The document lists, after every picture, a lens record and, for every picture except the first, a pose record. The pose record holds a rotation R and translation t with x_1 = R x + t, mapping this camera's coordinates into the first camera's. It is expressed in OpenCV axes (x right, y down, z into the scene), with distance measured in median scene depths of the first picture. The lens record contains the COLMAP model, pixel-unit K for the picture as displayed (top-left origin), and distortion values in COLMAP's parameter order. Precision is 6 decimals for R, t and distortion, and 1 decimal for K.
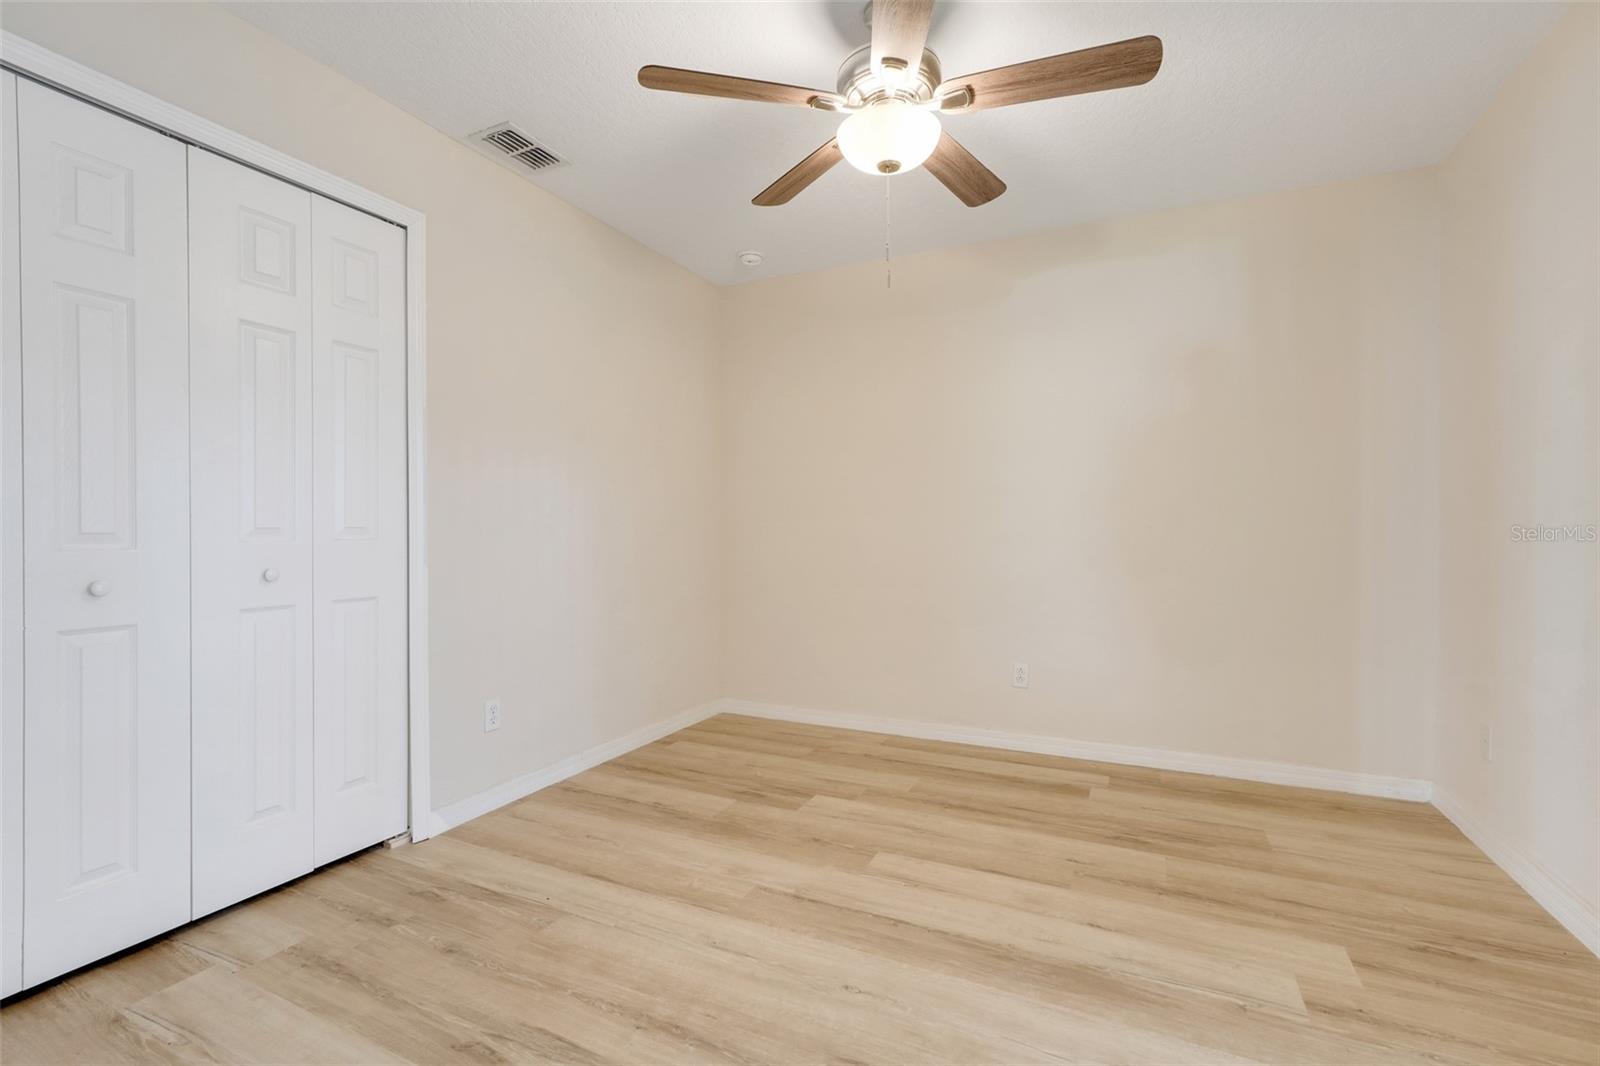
lens RADIAL K [[705.4, 0, 798.7], [0, 705.4, 530.7], [0, 0, 1]] dist [-0.005358, 0.000581]
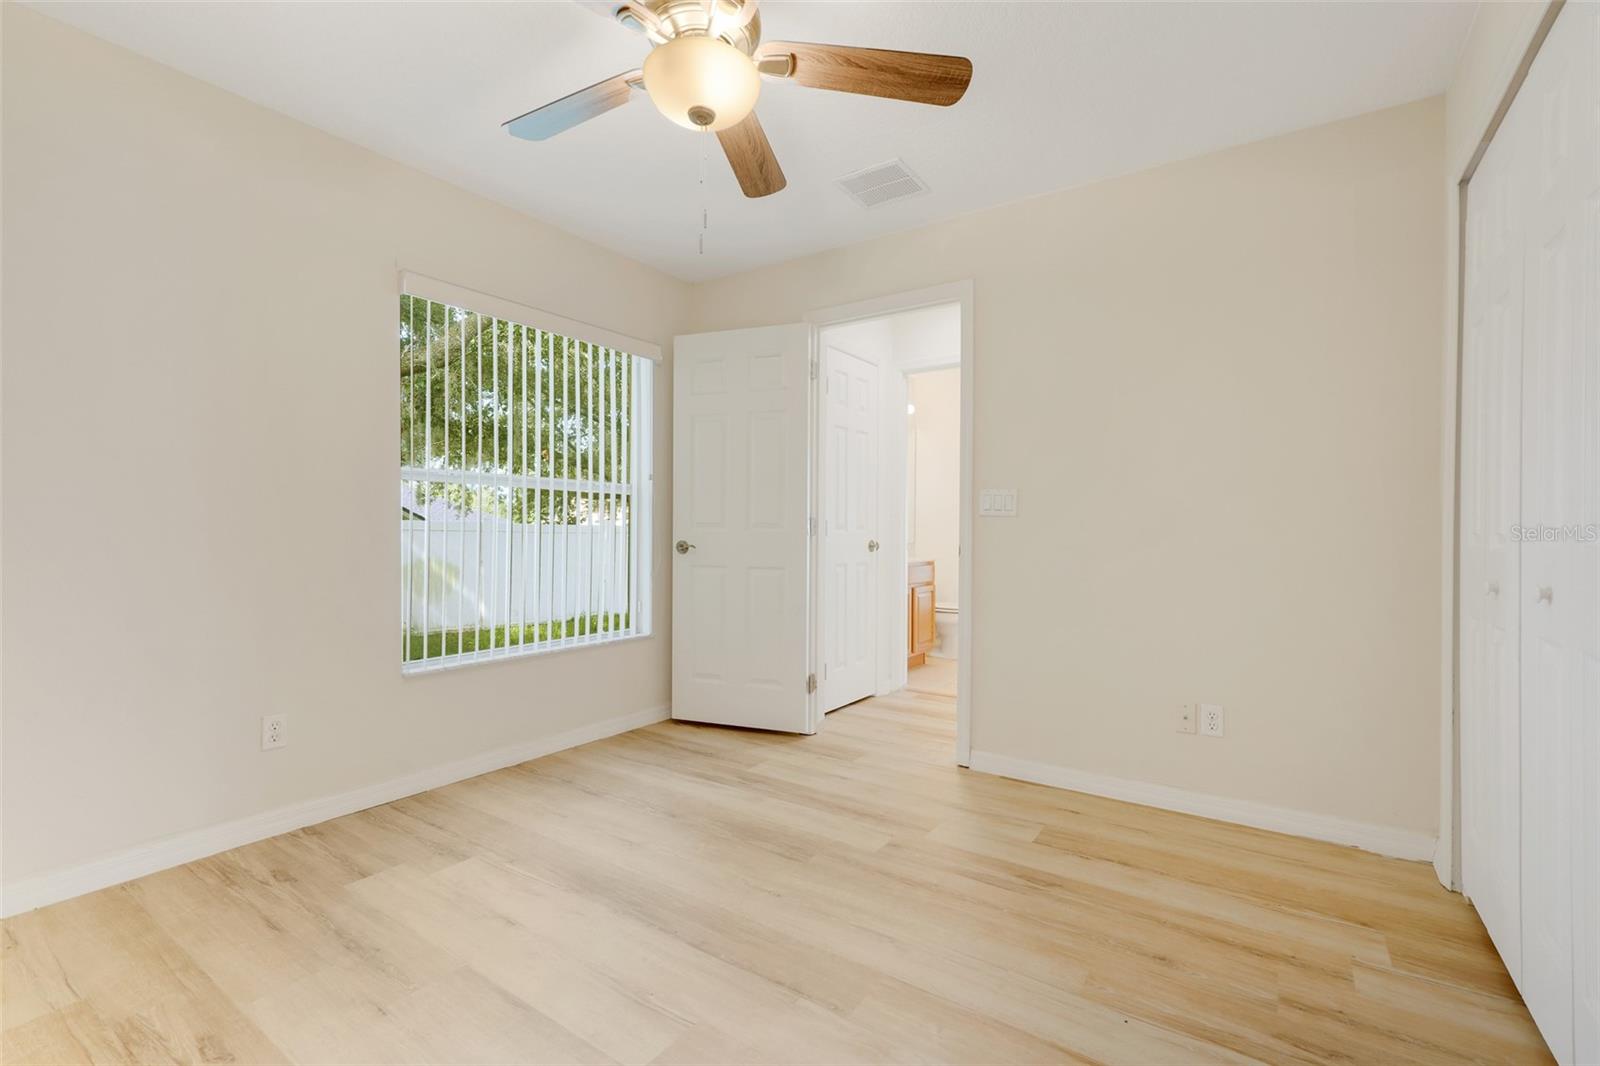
lens RADIAL K [[705.4, 0, 798.7], [0, 705.4, 530.7], [0, 0, 1]] dist [-0.005358, 0.000581]
pose [[-0.988998, -0.004321, 0.147865, -0.137769], [-0.004250, 0.999991, 0.000792, 0.001801], [-0.147867, 0.000155, -0.989007, 2.059253]]
